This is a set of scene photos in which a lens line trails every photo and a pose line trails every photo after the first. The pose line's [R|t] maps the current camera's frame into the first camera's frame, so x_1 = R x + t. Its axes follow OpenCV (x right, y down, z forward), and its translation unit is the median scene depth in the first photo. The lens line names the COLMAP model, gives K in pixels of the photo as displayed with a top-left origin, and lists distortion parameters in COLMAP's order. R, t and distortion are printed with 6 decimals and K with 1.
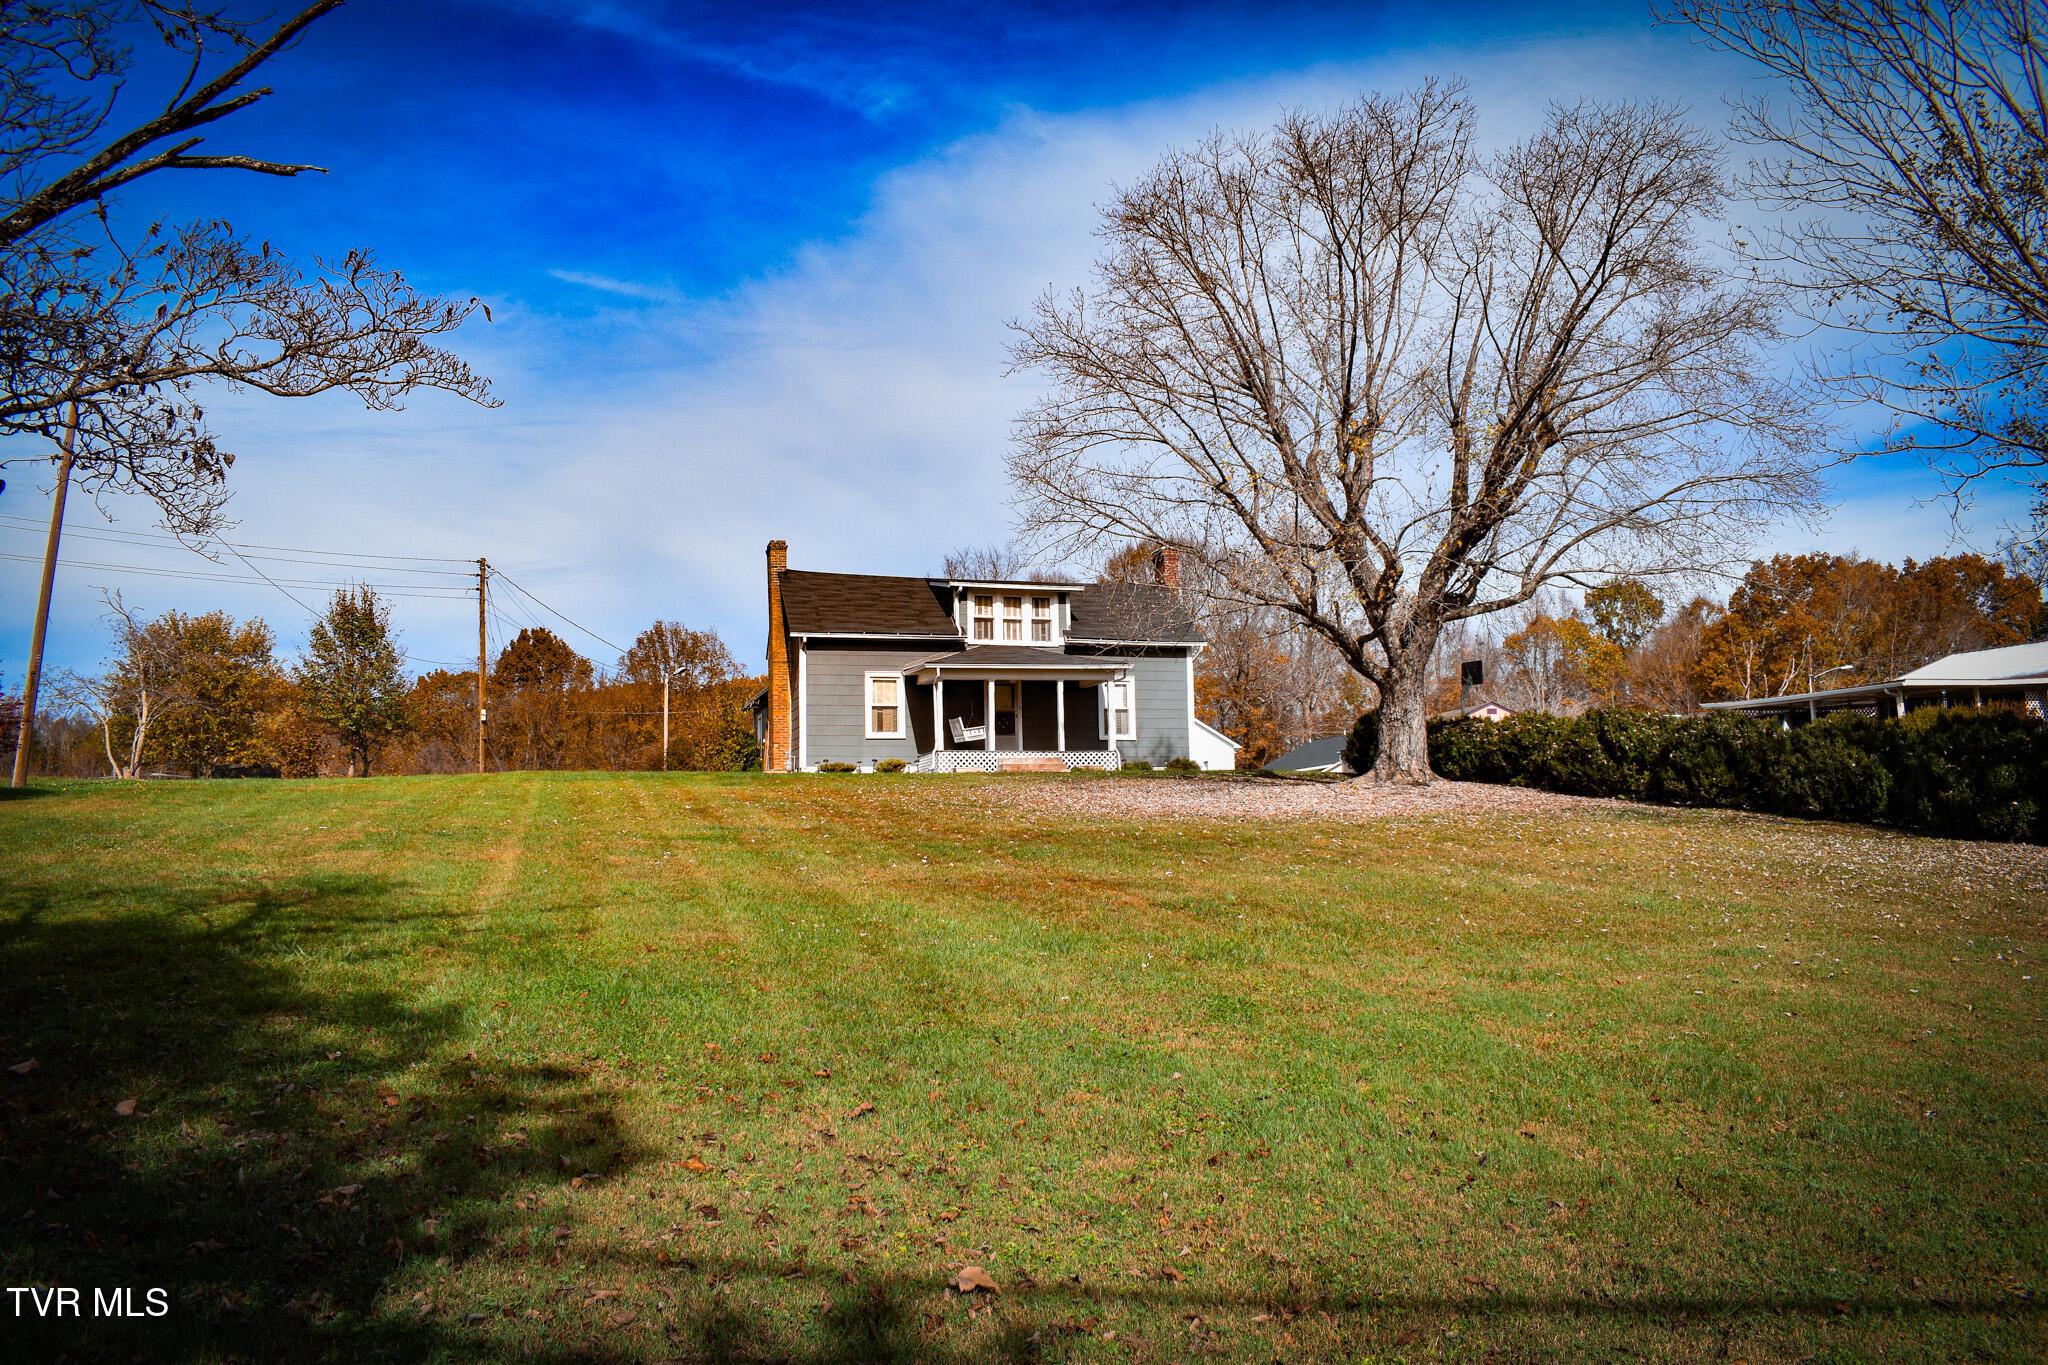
lens RADIAL K [[1554.1, 0, 1029.9], [0, 1554.1, 692.2], [0, 0, 1]] dist [-0.079173, 0.003593]
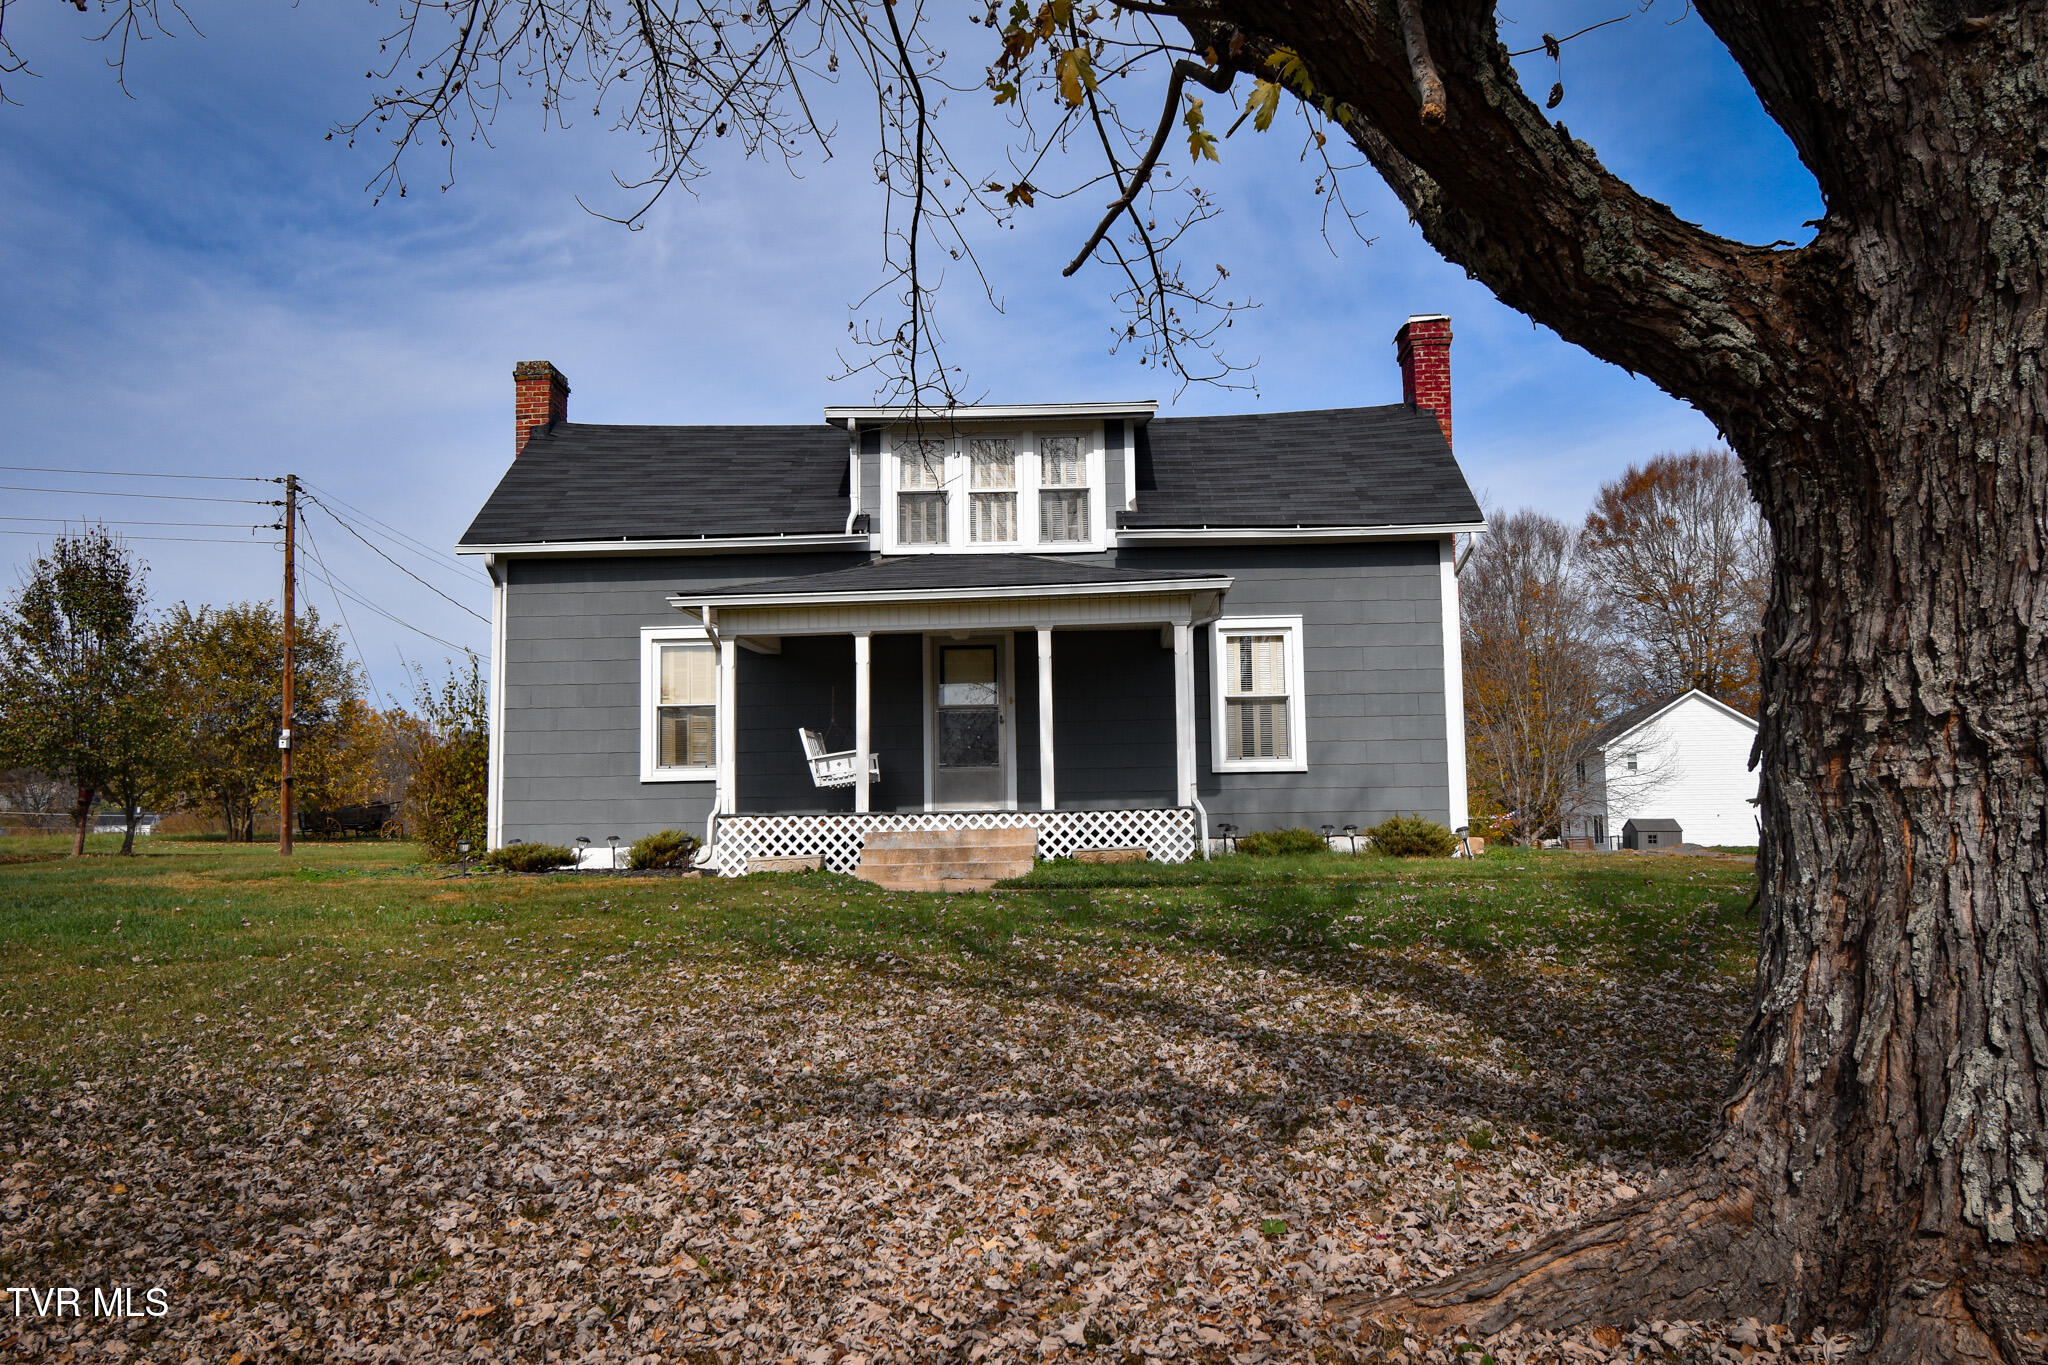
lens RADIAL K [[1670.1, 0, 1040.7], [0, 1670.1, 691.1], [0, 0, 1]] dist [-0.001595, -0.001661]
pose [[0.949396, -0.031271, -0.312521, 0.149070], [0.031886, 0.999487, -0.003146, 0.009593], [0.312459, -0.006978, 0.949906, 0.602397]]
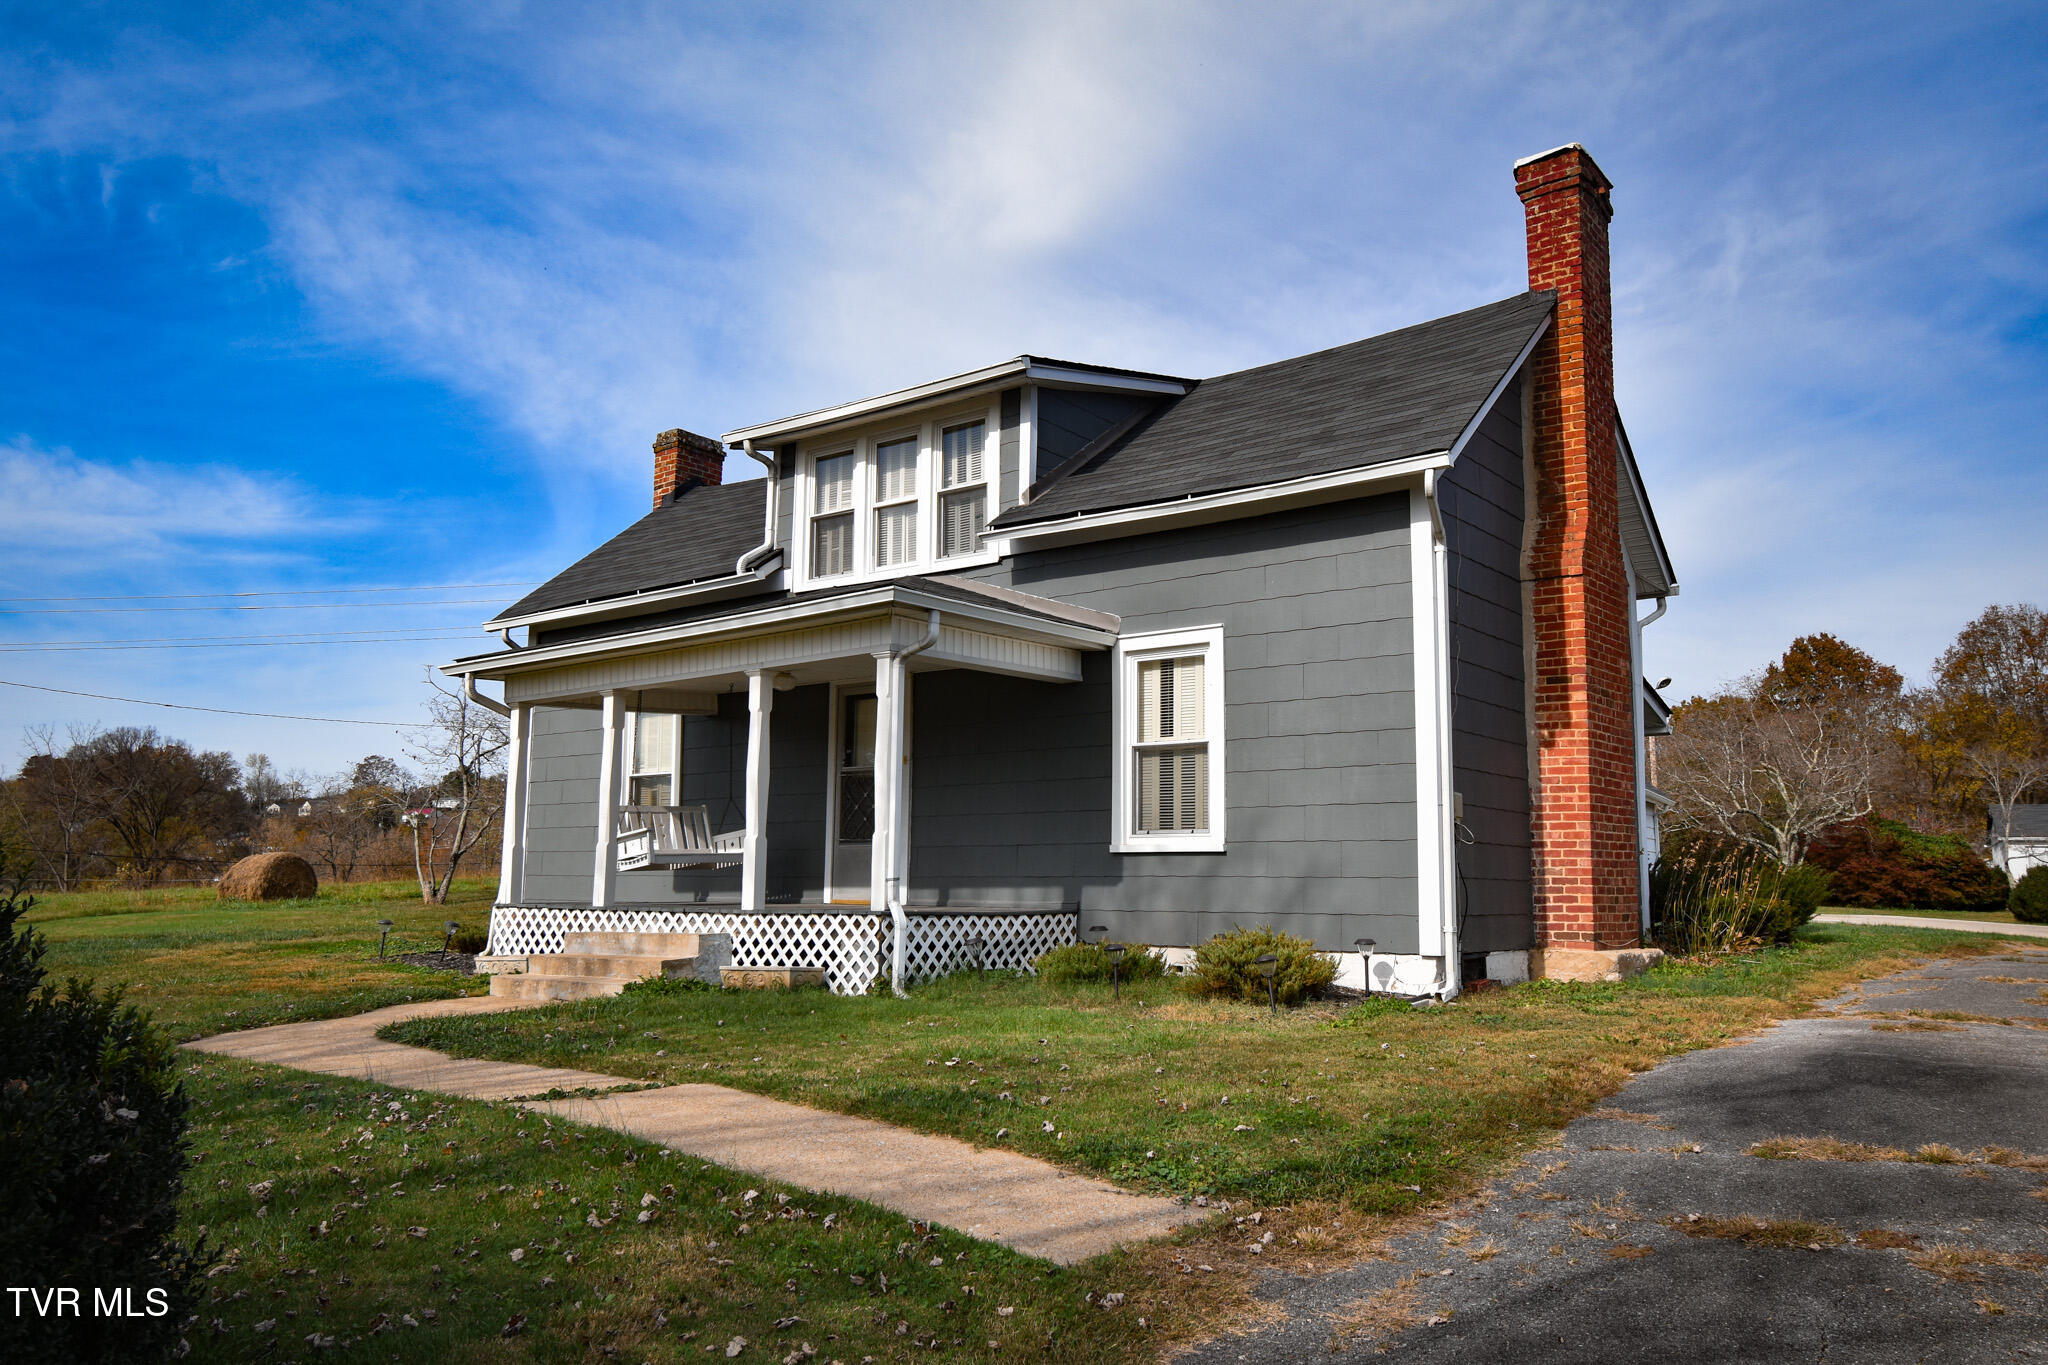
lens RADIAL K [[1554.1, 0, 1029.5], [0, 1554.1, 661.2], [0, 0, 1]] dist [-0.079173, 0.003593]
pose [[0.582760, -0.102211, -0.806191, 0.293695], [0.068219, 0.994710, -0.076799, 0.016907], [0.809776, -0.010242, 0.586650, 0.866783]]
